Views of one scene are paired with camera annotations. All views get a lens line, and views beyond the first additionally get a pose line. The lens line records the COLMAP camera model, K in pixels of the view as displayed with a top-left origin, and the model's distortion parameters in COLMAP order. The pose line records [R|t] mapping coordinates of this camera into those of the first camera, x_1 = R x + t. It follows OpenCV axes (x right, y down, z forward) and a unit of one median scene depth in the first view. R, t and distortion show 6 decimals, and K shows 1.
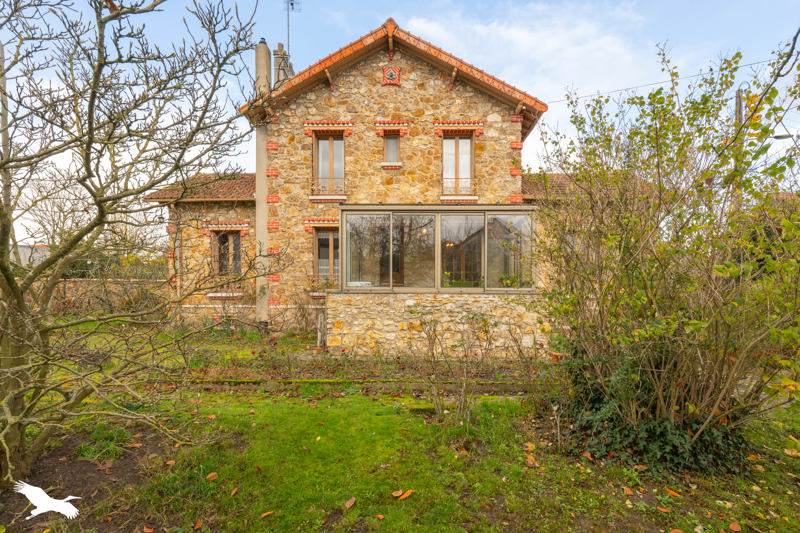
lens RADIAL K [[349.6, 0, 397.6], [0, 349.6, 304.5], [0, 0, 1]] dist [-0.001096, -0.000027]
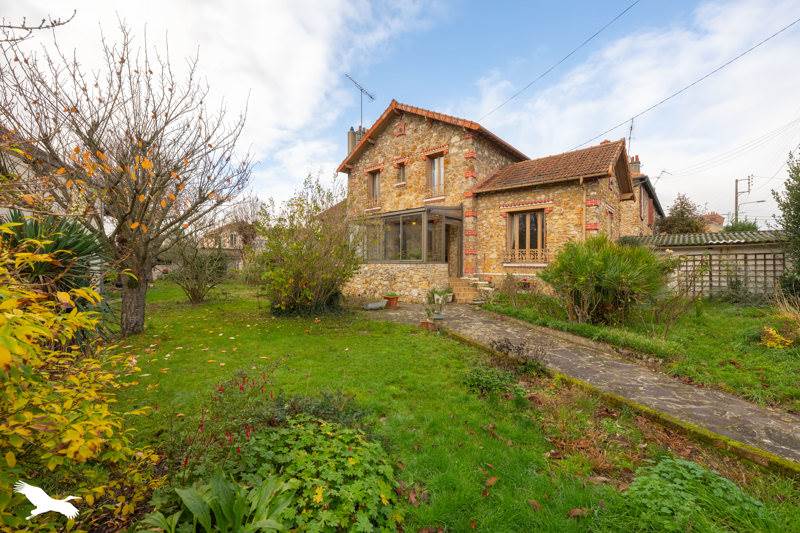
lens RADIAL K [[349.6, 0, 400.5], [0, 349.6, 266.9], [0, 0, 1]] dist [-0.001096, -0.000027]
pose [[0.741156, -0.001689, -0.671330, 1.067933], [-0.011113, 0.999829, -0.014785, 0.007378], [0.671241, 0.018418, 0.741011, -0.191962]]
